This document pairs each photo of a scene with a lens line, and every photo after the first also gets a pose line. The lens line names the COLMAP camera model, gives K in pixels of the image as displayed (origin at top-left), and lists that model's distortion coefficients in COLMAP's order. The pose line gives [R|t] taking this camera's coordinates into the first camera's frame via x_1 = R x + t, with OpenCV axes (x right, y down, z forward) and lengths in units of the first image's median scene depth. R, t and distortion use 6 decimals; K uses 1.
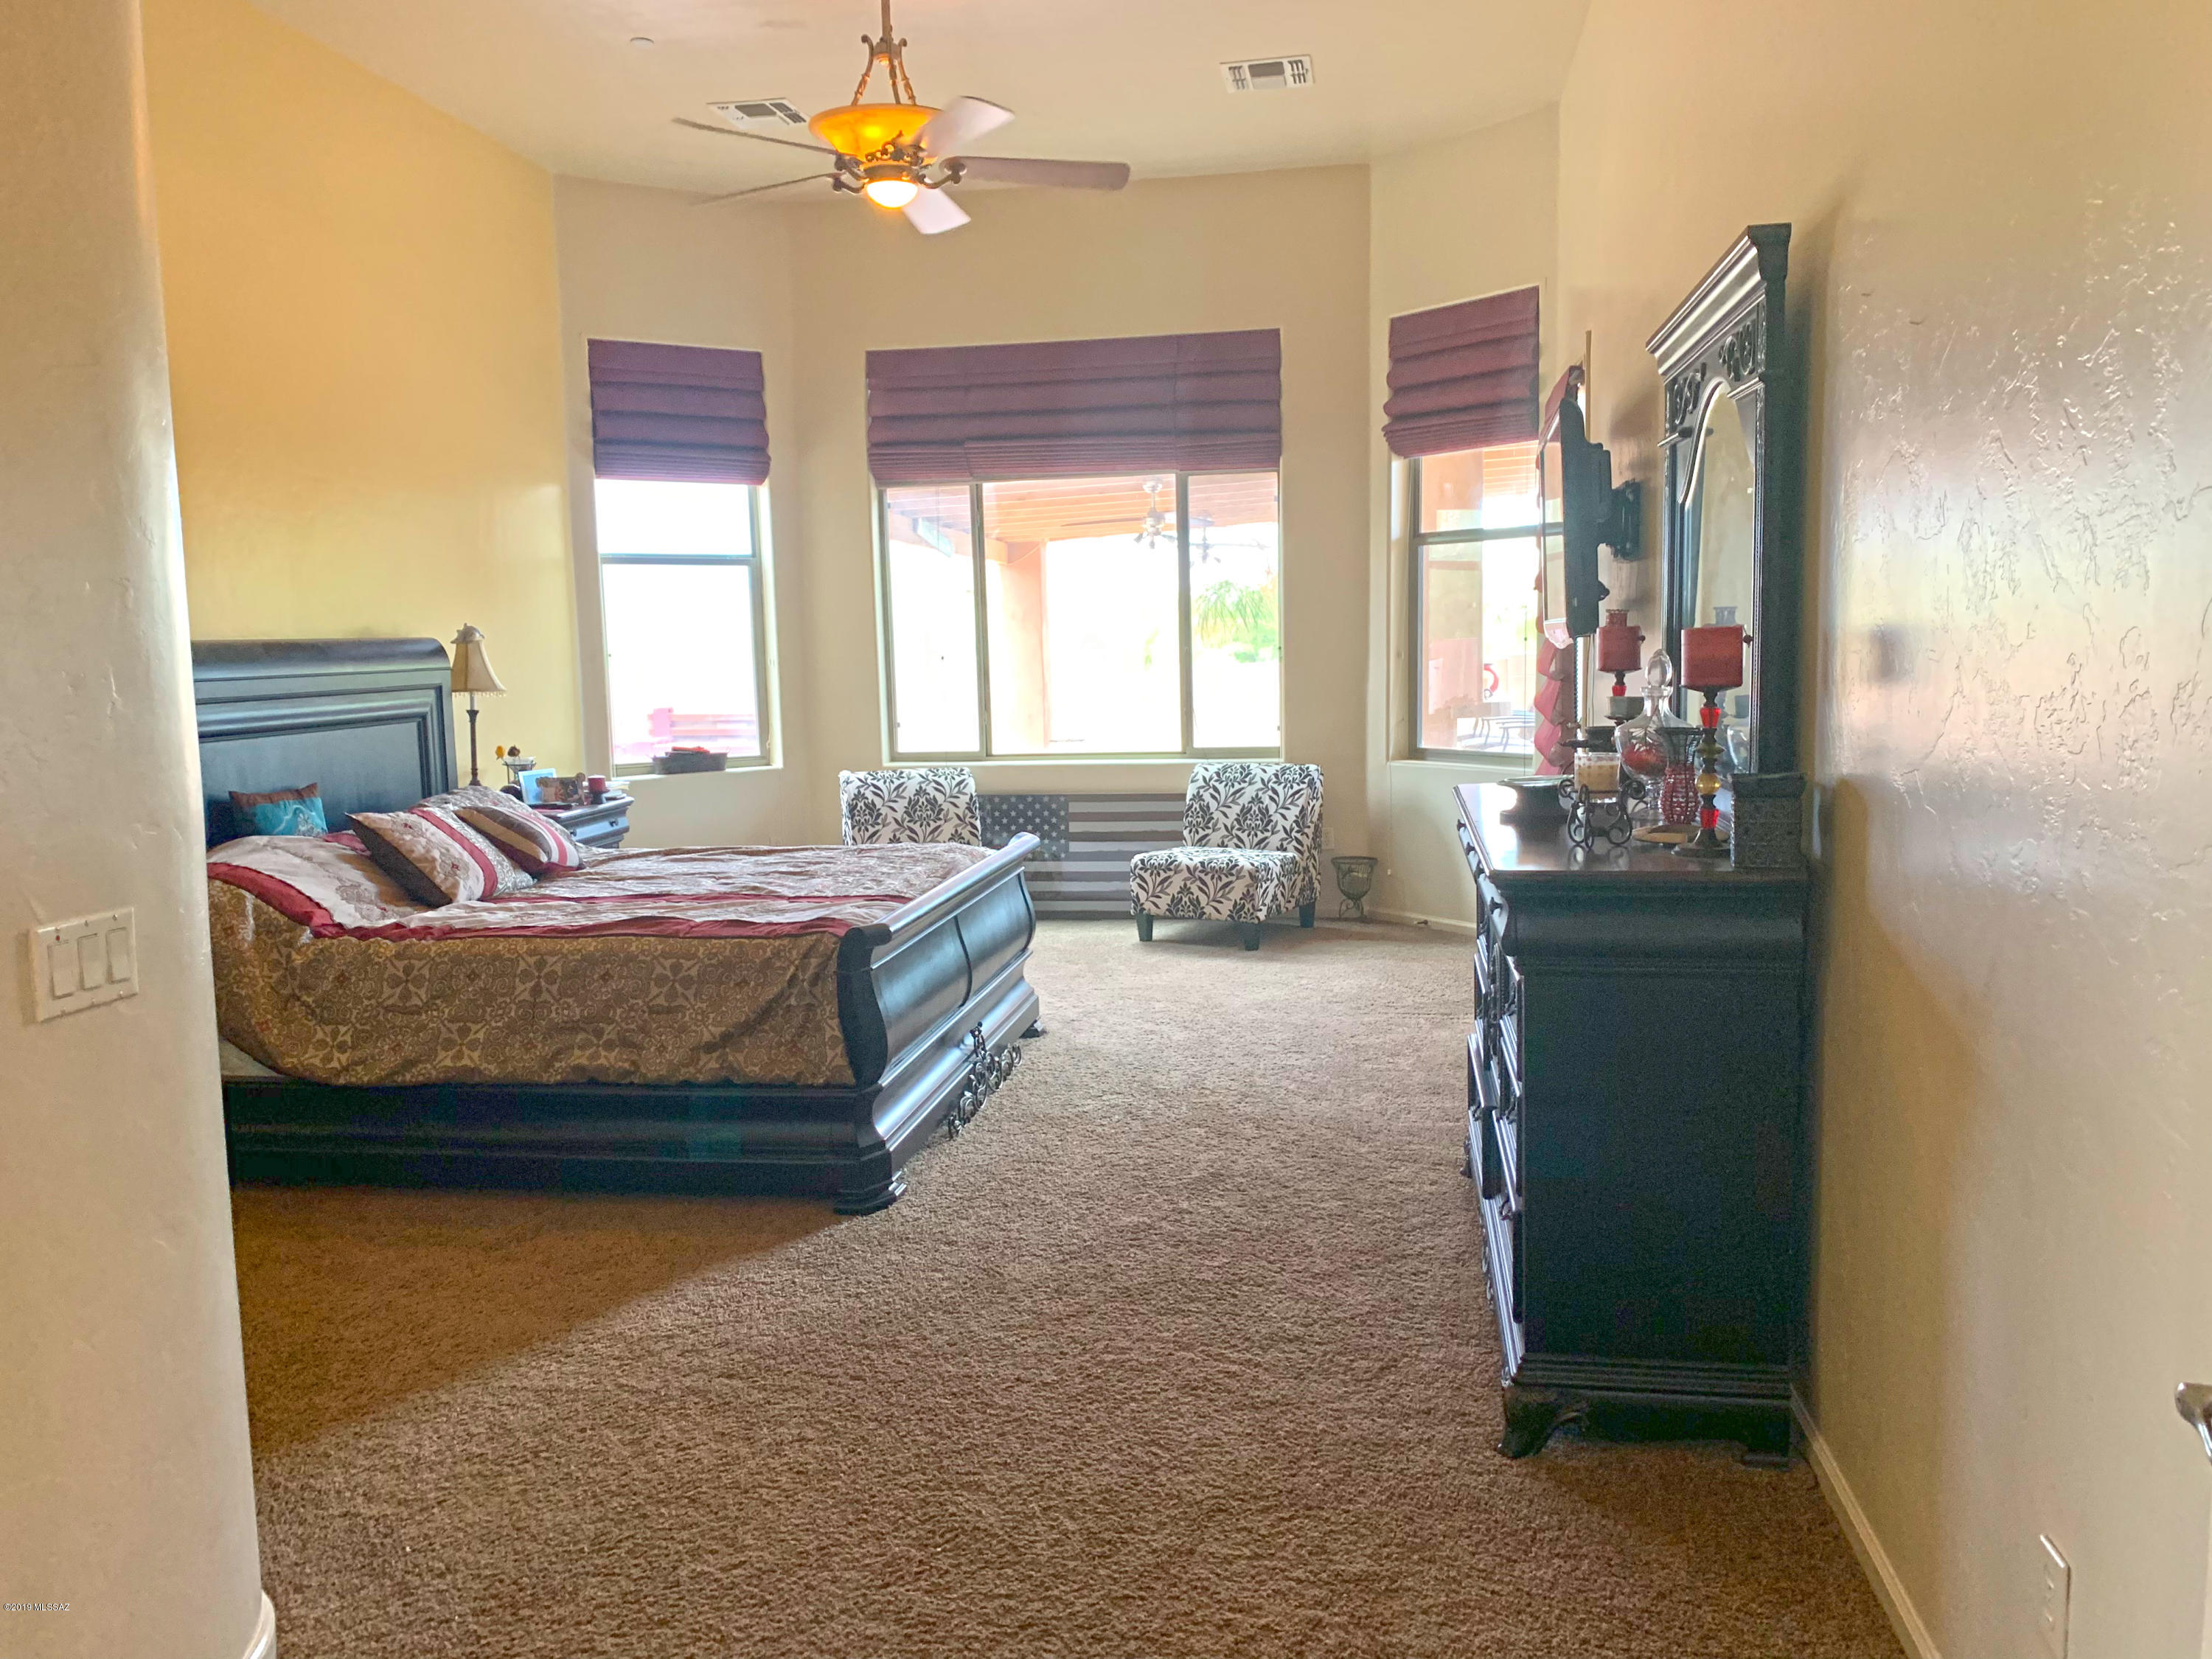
lens RADIAL K [[1687.2, 0, 1107.5], [0, 1687.2, 825.3], [0, 0, 1]] dist [0.027065, -0.023767]
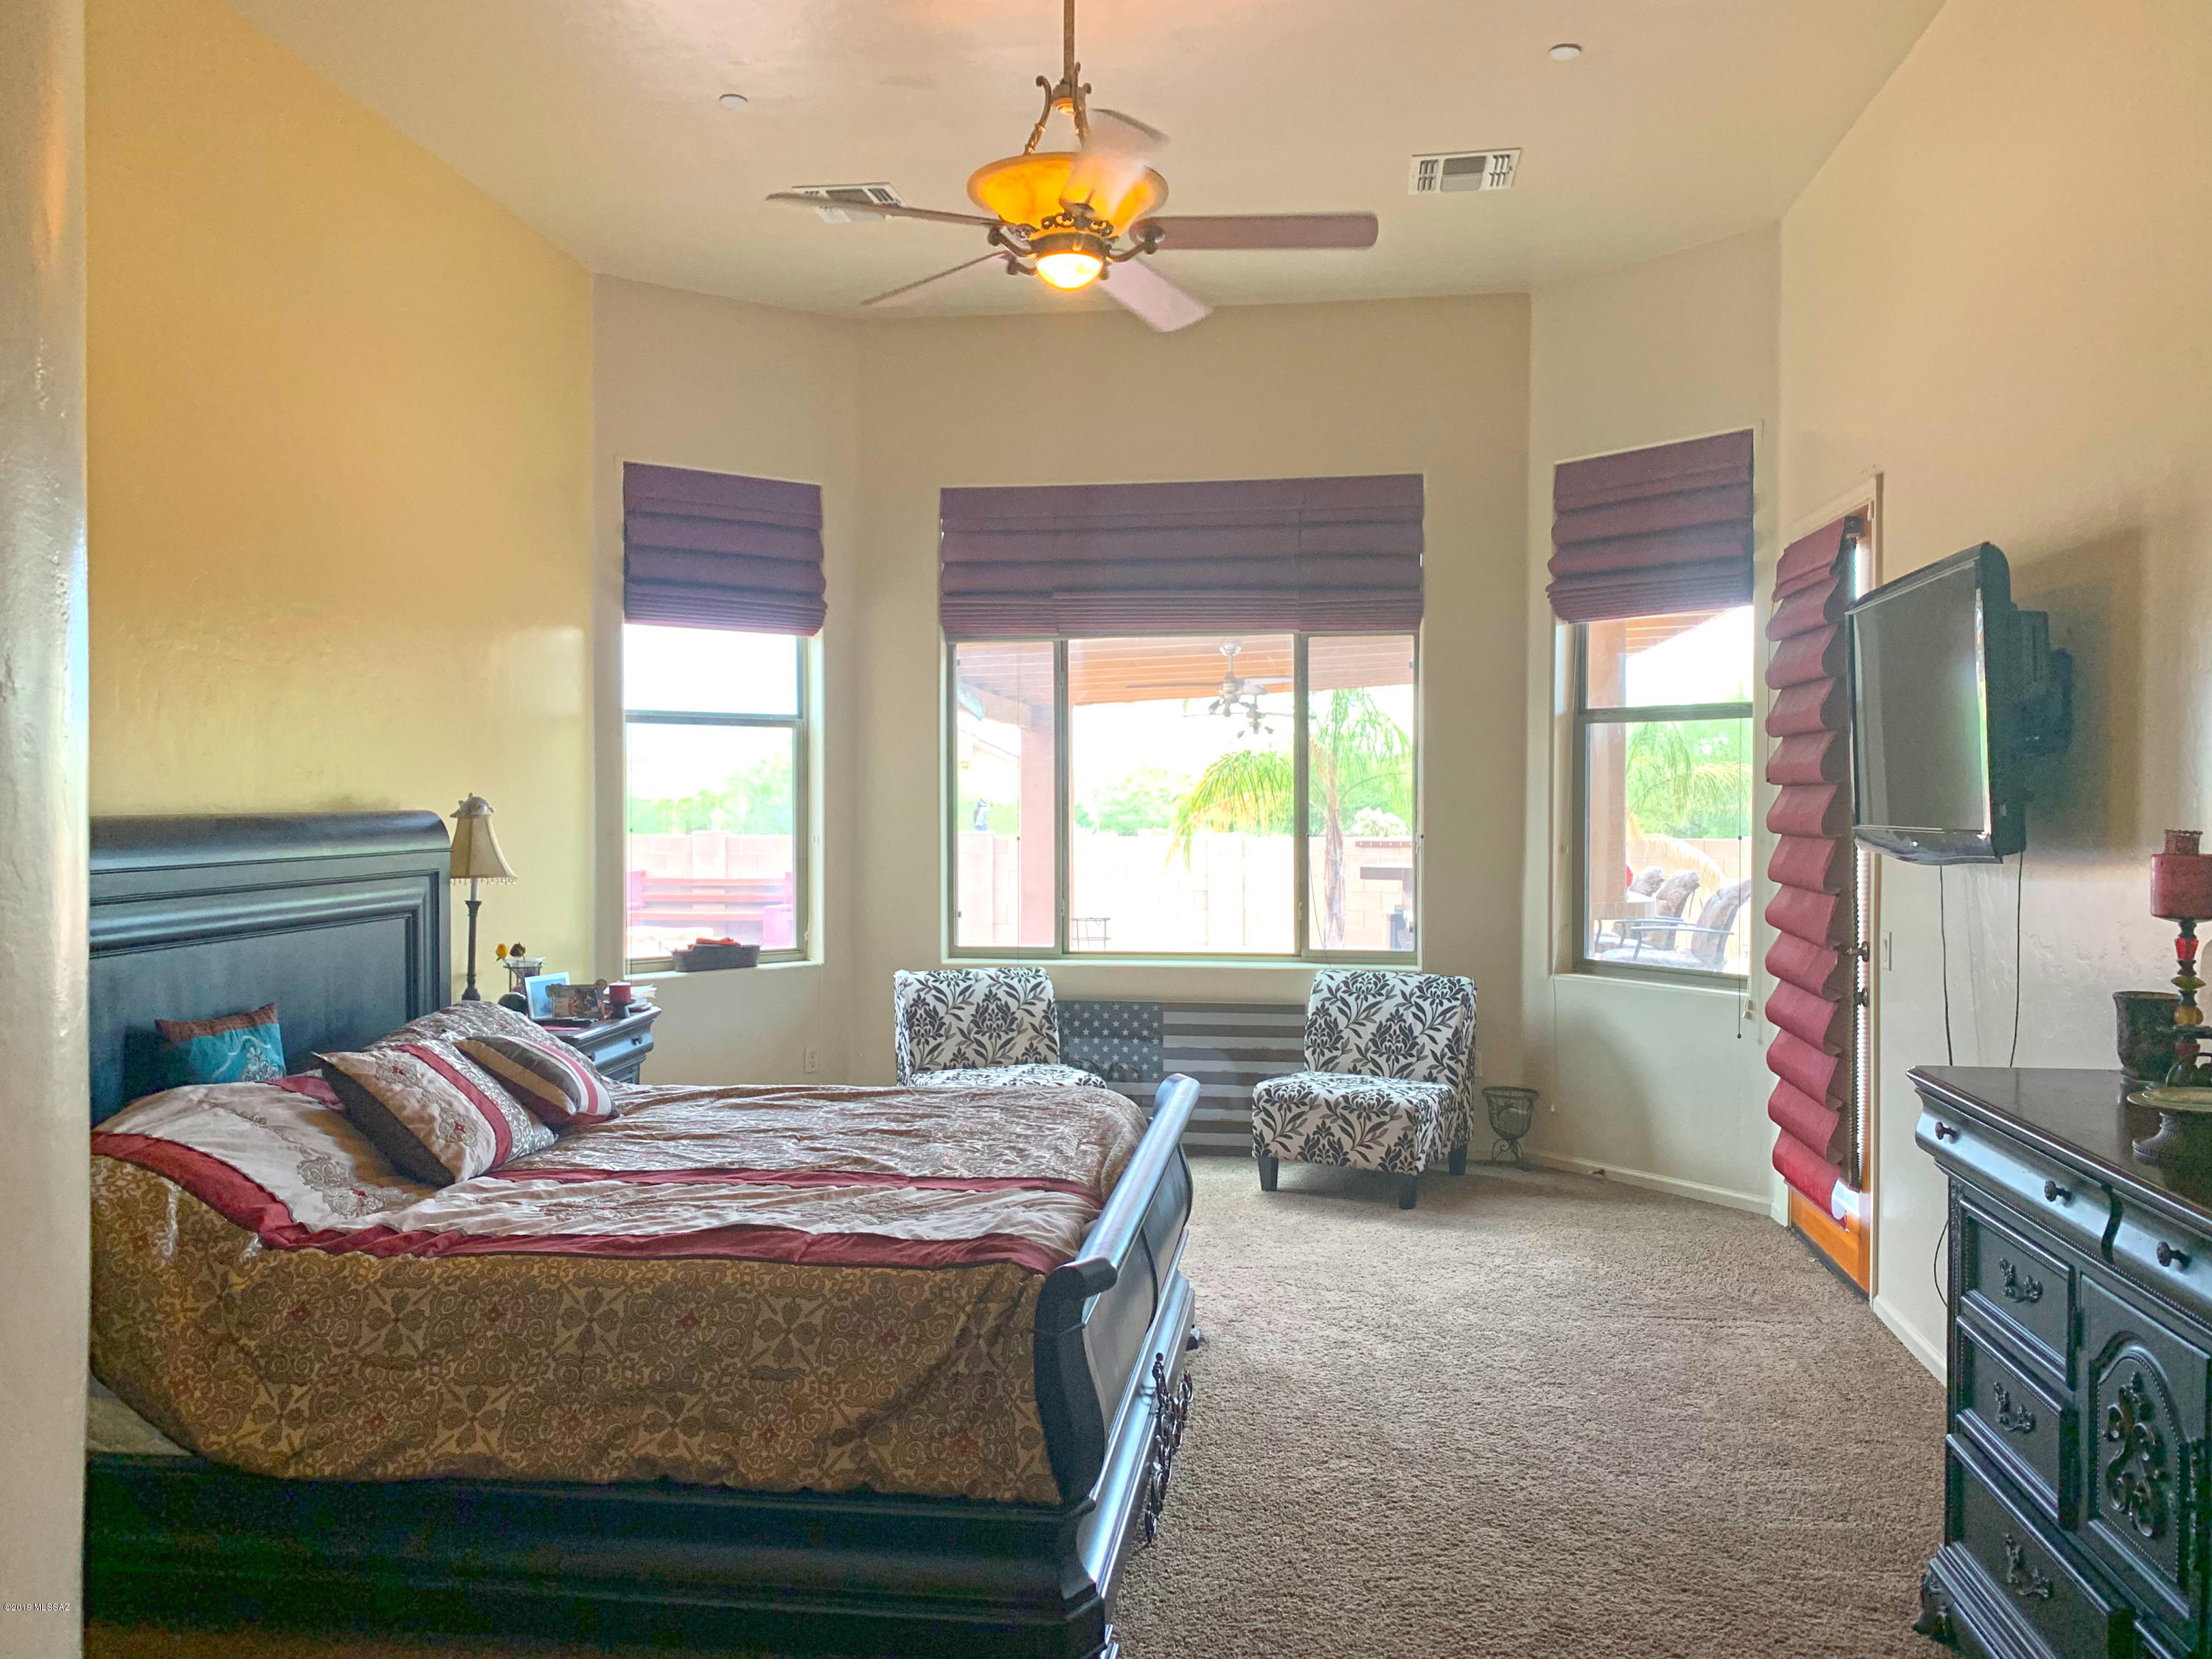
lens RADIAL K [[1687.2, 0, 1109.0], [0, 1687.2, 829.6], [0, 0, 1]] dist [0.027065, -0.023767]
pose [[0.999314, 0.022622, 0.029336, -0.098212], [-0.019818, 0.995507, -0.092595, -0.033045], [-0.031299, 0.091950, 0.995272, 0.188387]]
